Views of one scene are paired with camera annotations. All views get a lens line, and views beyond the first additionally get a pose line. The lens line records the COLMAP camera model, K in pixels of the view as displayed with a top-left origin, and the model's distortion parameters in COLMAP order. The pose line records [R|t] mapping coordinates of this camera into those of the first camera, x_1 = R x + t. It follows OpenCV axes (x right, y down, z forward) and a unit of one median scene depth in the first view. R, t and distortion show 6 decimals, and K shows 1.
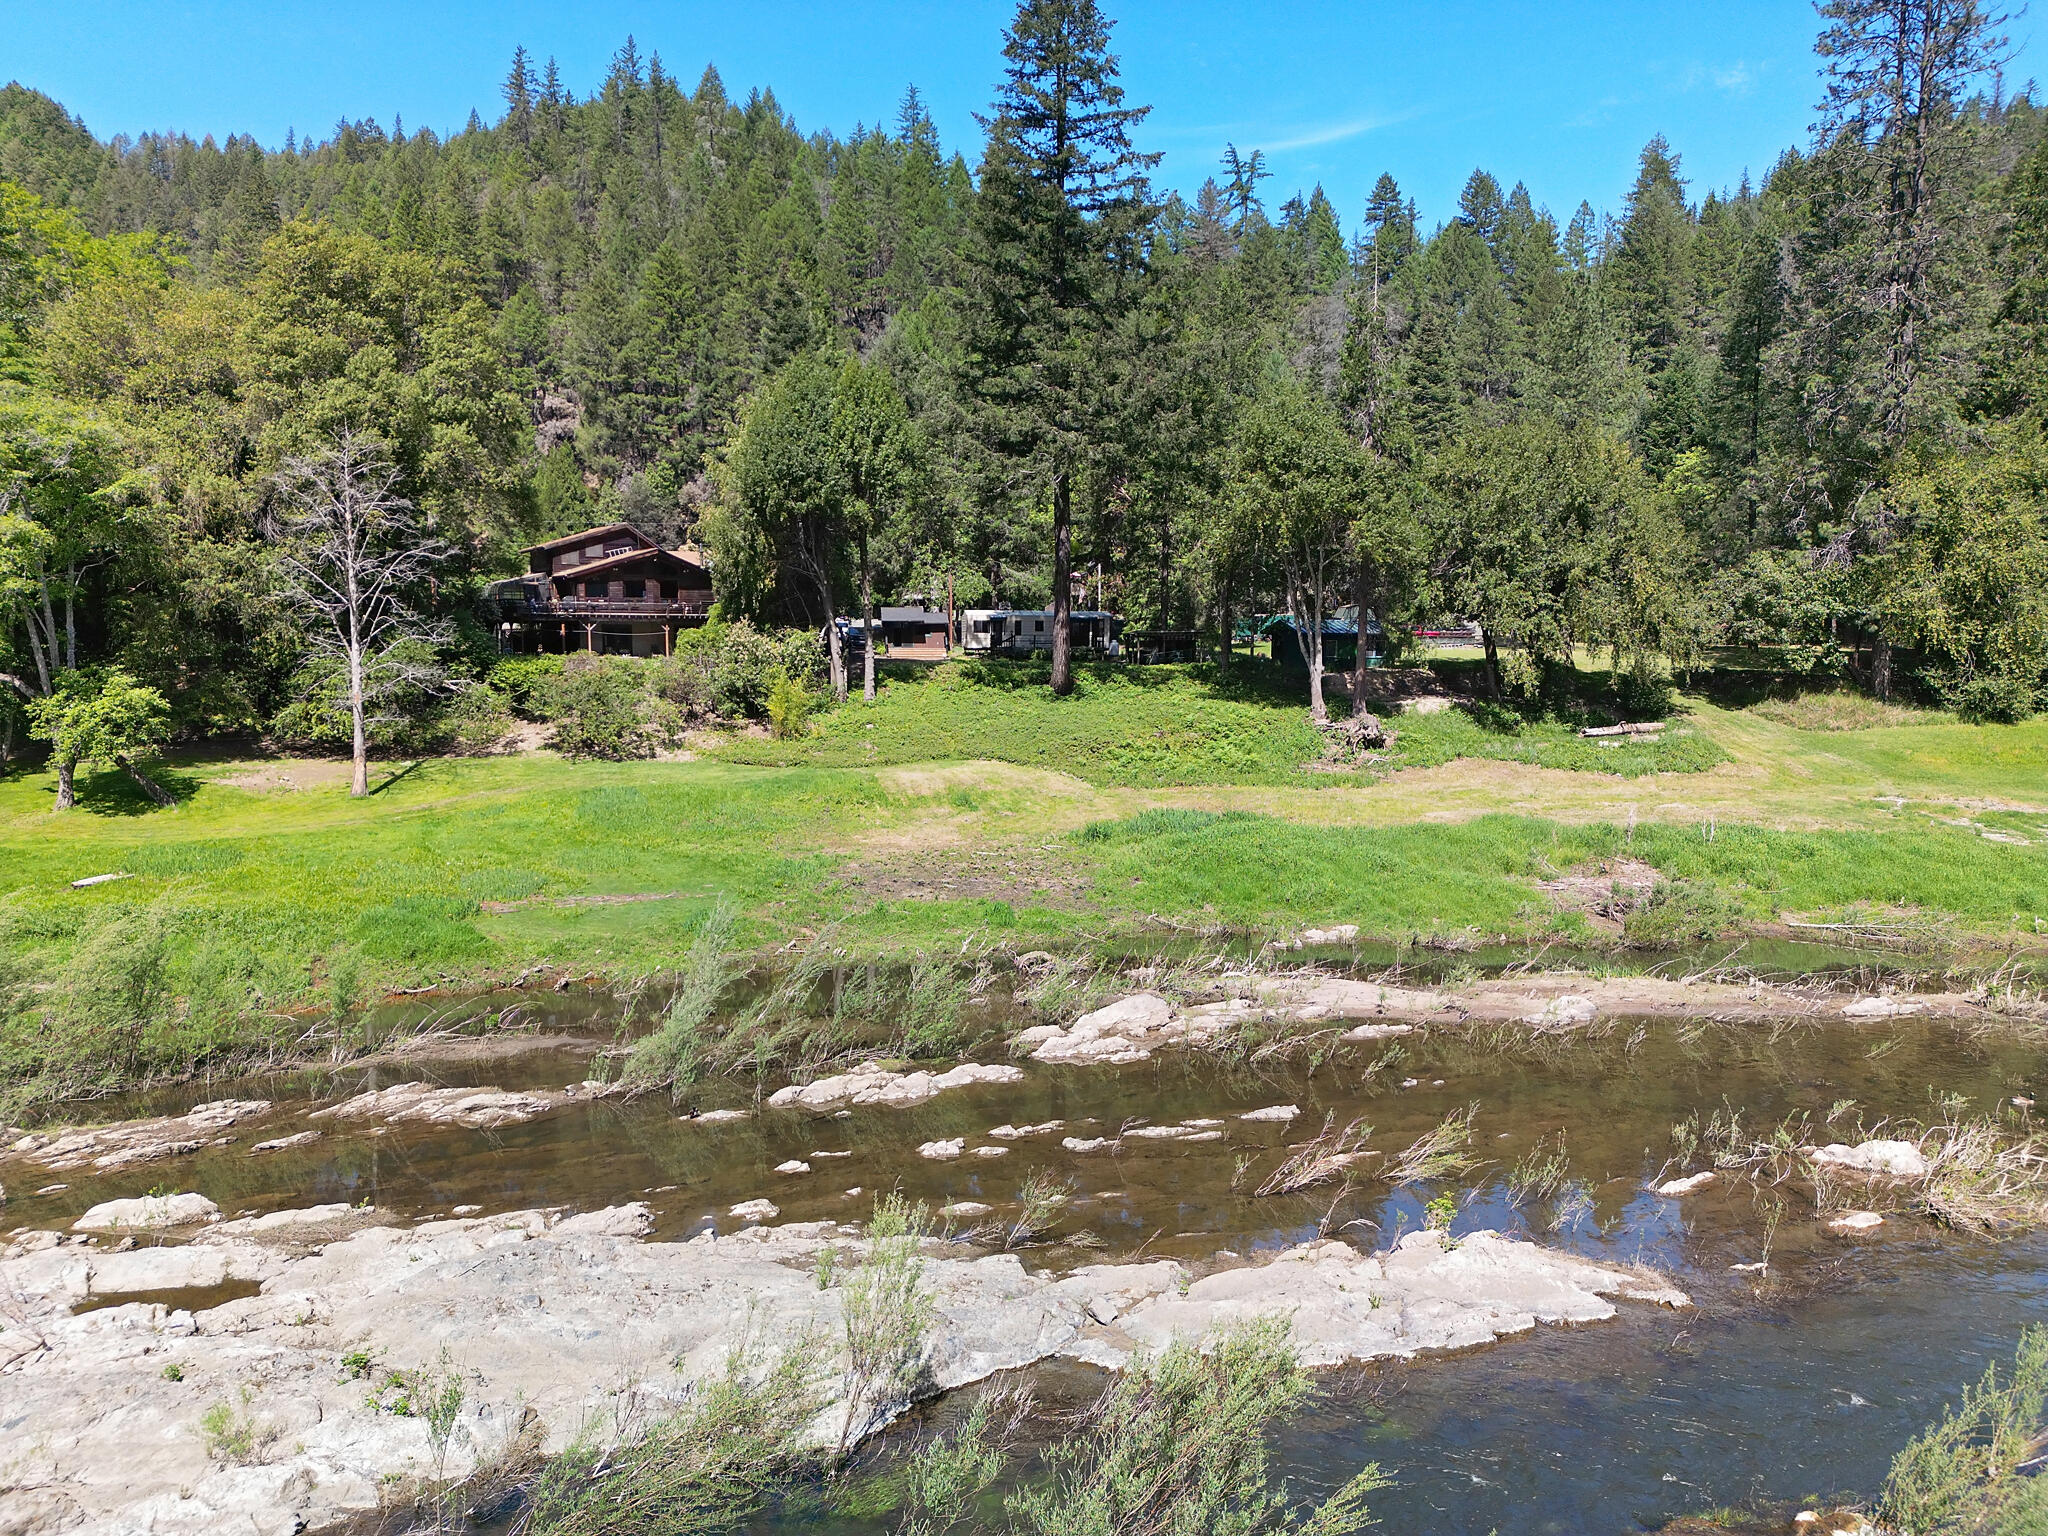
lens RADIAL K [[1418.4, 0, 1024.0], [0, 1418.4, 768.0], [0, 0, 1]] dist [0.066124, -0.052587]
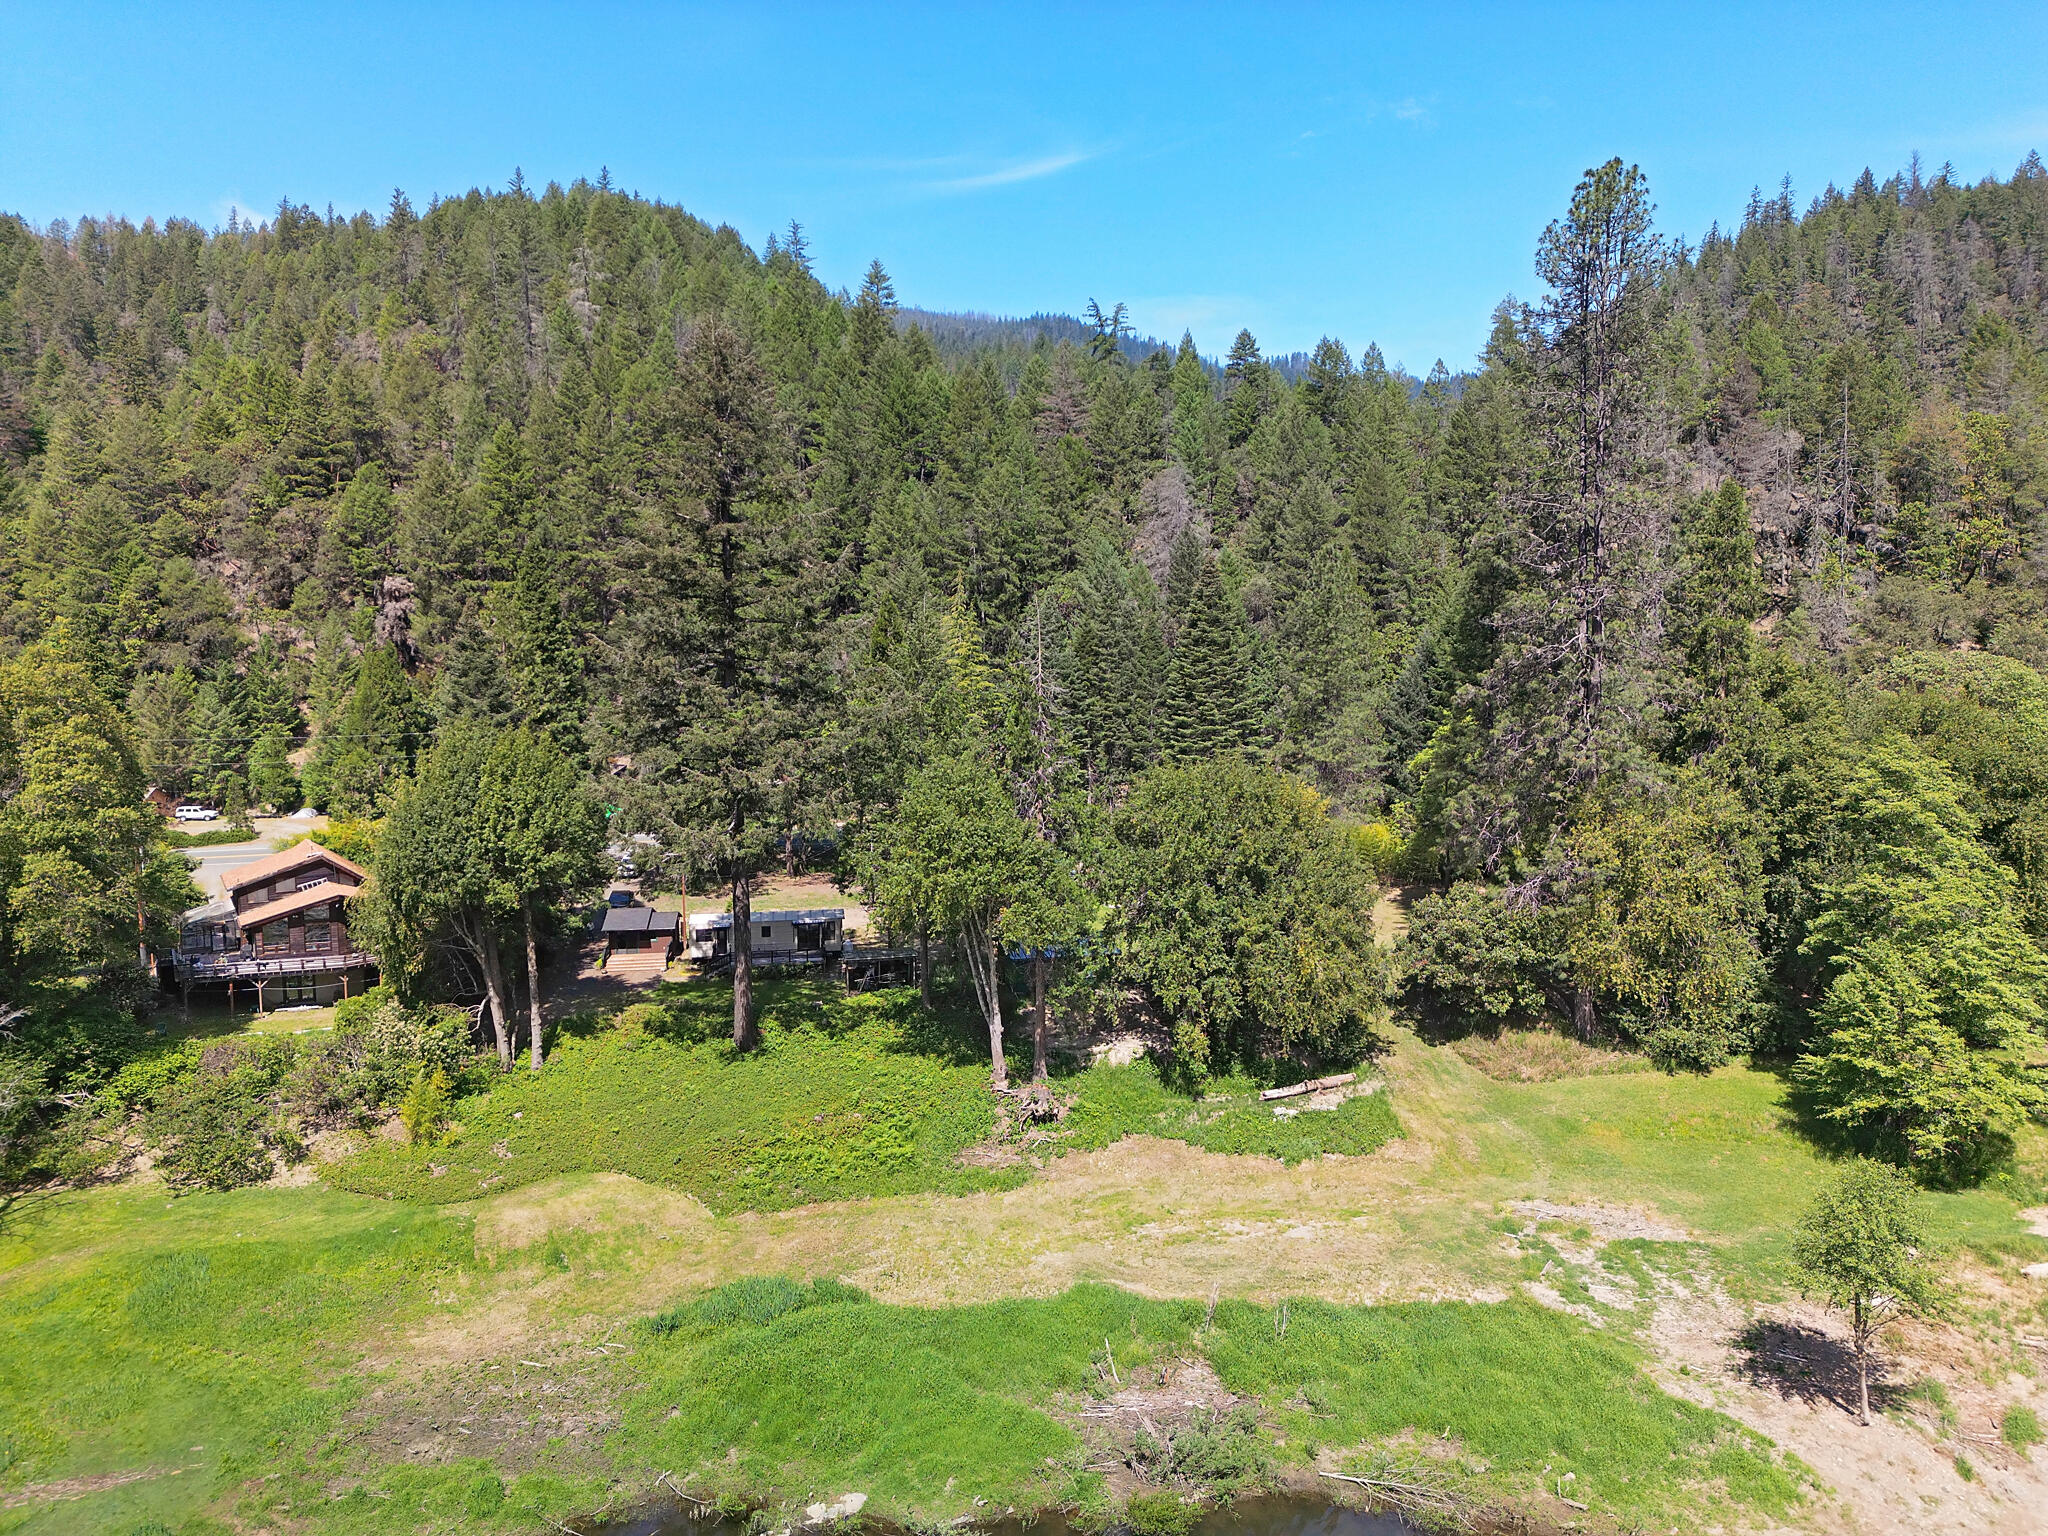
lens RADIAL K [[1418.4, 0, 1024.0], [0, 1418.4, 768.0], [0, 0, 1]] dist [0.066124, -0.052587]
pose [[0.999928, -0.011915, 0.001379, 0.244936], [0.011930, 0.999861, -0.011625, -0.259182], [-0.001240, 0.011641, 0.999931, 0.018972]]
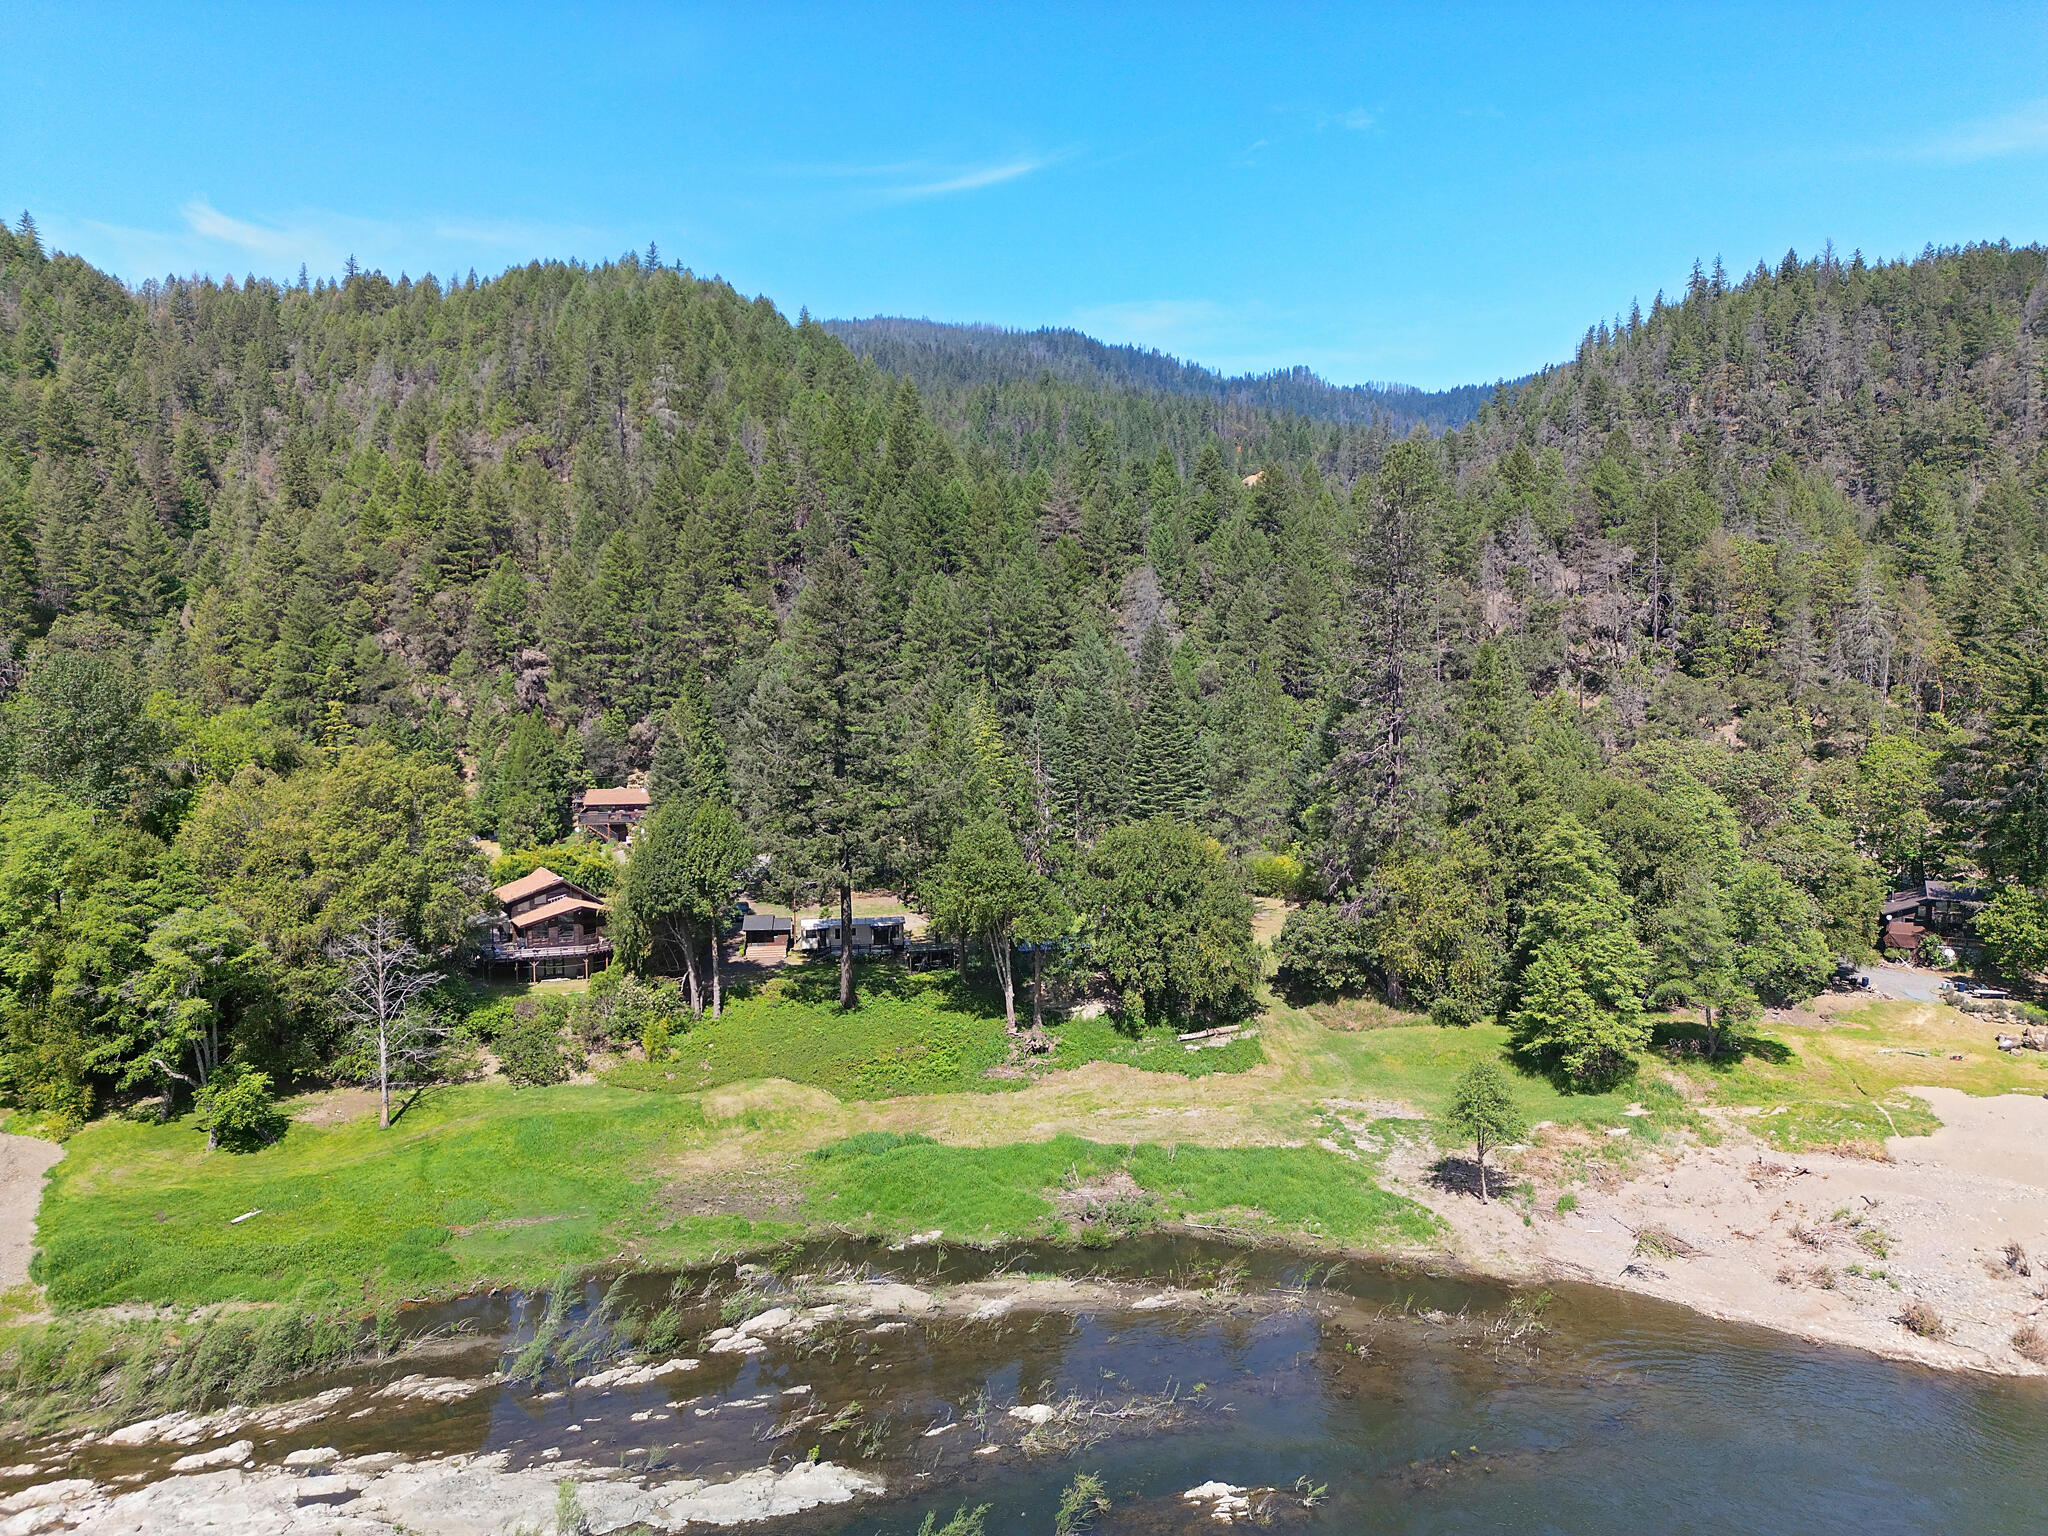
lens RADIAL K [[1414.8, 0, 1024.0], [0, 1414.8, 768.0], [0, 0, 1]] dist [0.082808, -0.080688]
pose [[0.999979, -0.006463, -0.000990, 0.243559], [0.006449, 0.999888, -0.013491, -0.319446], [0.001077, 0.013485, 0.999908, -0.577753]]
